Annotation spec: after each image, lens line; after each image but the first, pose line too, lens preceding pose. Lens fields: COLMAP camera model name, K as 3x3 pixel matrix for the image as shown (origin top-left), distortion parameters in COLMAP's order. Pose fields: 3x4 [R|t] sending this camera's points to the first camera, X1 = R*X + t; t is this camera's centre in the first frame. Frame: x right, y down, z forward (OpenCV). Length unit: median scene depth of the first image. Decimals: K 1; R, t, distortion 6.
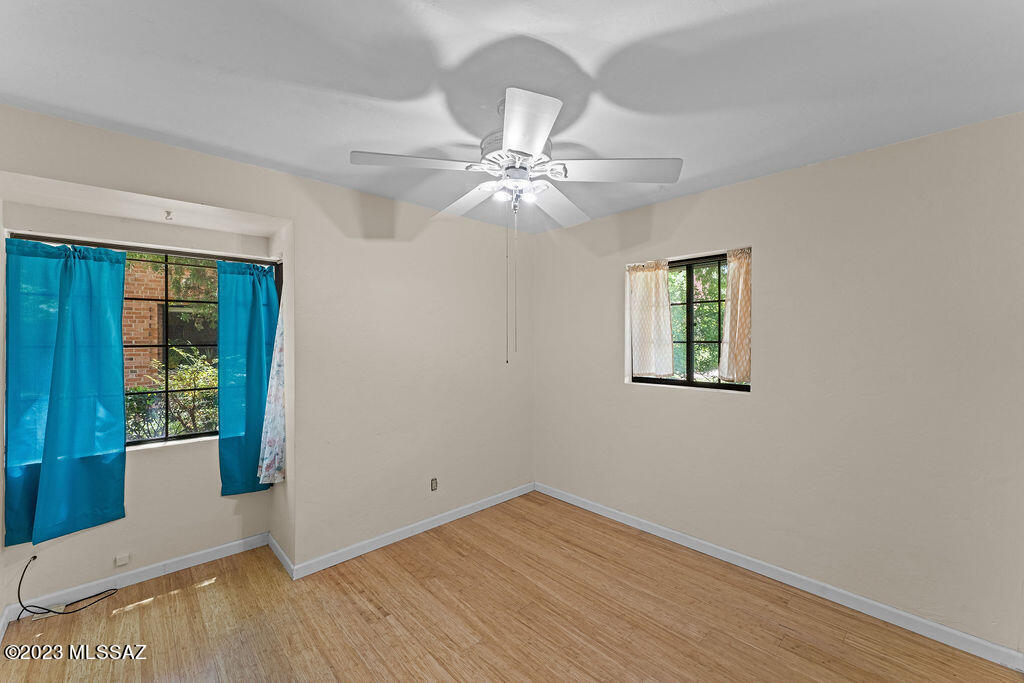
lens RADIAL K [[413.3, 0, 513.0], [0, 413.3, 334.7], [0, 0, 1]] dist [0.001418, -0.000454]
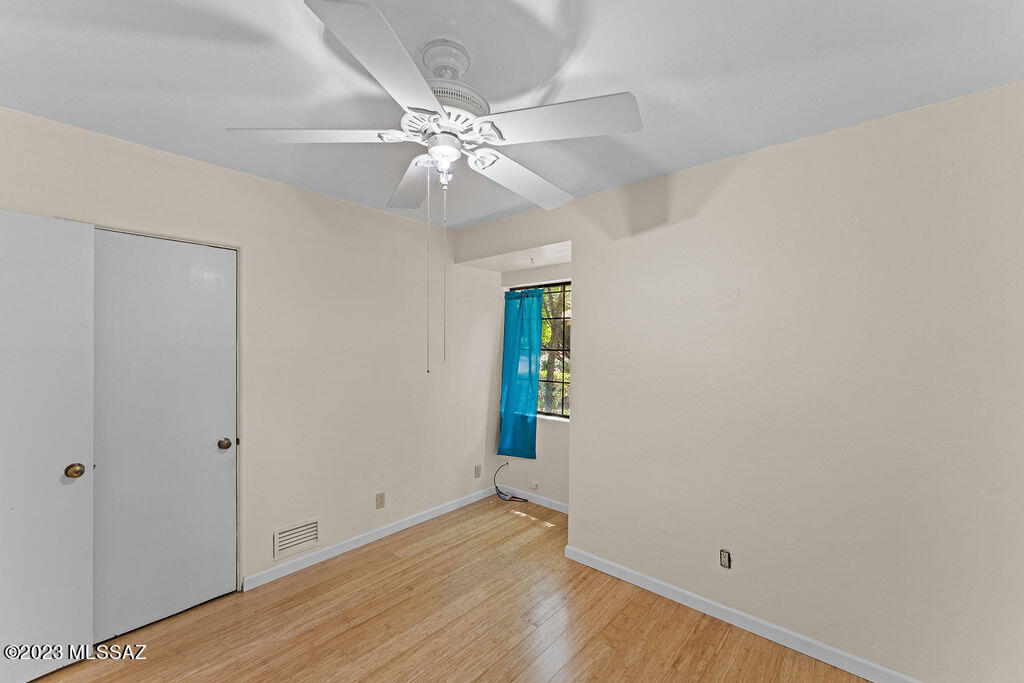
lens RADIAL K [[413.3, 0, 512.9], [0, 413.3, 346.9], [0, 0, 1]] dist [0.001418, -0.000454]
pose [[0.091052, 0.008295, -0.995812, 0.604153], [0.002990, 0.999959, 0.008603, 0.004105], [0.995842, -0.003761, 0.091023, 0.774375]]
